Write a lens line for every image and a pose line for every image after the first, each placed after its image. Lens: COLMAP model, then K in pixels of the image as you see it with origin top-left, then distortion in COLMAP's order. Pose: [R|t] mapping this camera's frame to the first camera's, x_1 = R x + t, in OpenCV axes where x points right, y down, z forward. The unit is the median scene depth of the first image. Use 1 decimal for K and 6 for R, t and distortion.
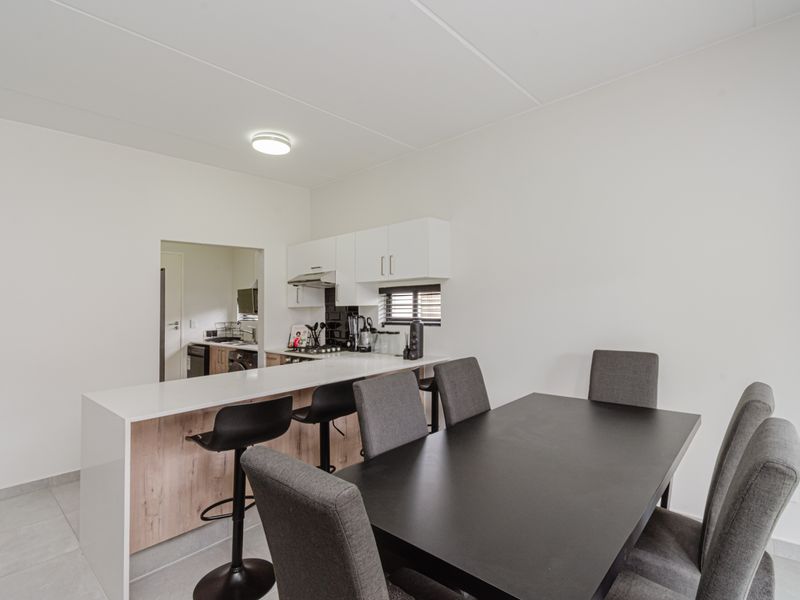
lens RADIAL K [[406.3, 0, 396.8], [0, 406.3, 300.4], [0, 0, 1]] dist [0.004681, -0.002686]
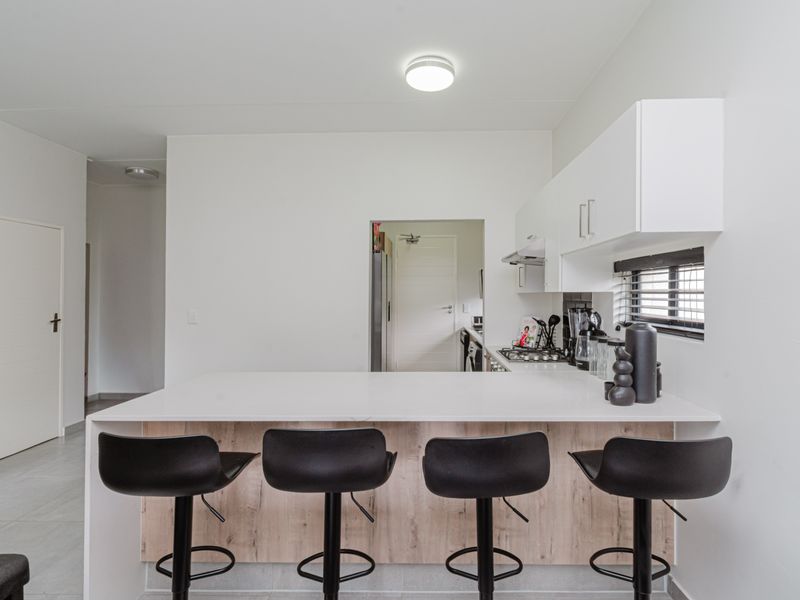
lens RADIAL K [[406.3, 0, 399.6], [0, 406.3, 292.0], [0, 0, 1]] dist [0.004681, -0.002686]
pose [[0.643819, 0.014867, -0.765033, 0.201865], [-0.003115, 0.999854, 0.016809, 0.003239], [0.765171, -0.008439, 0.643771, 0.392466]]
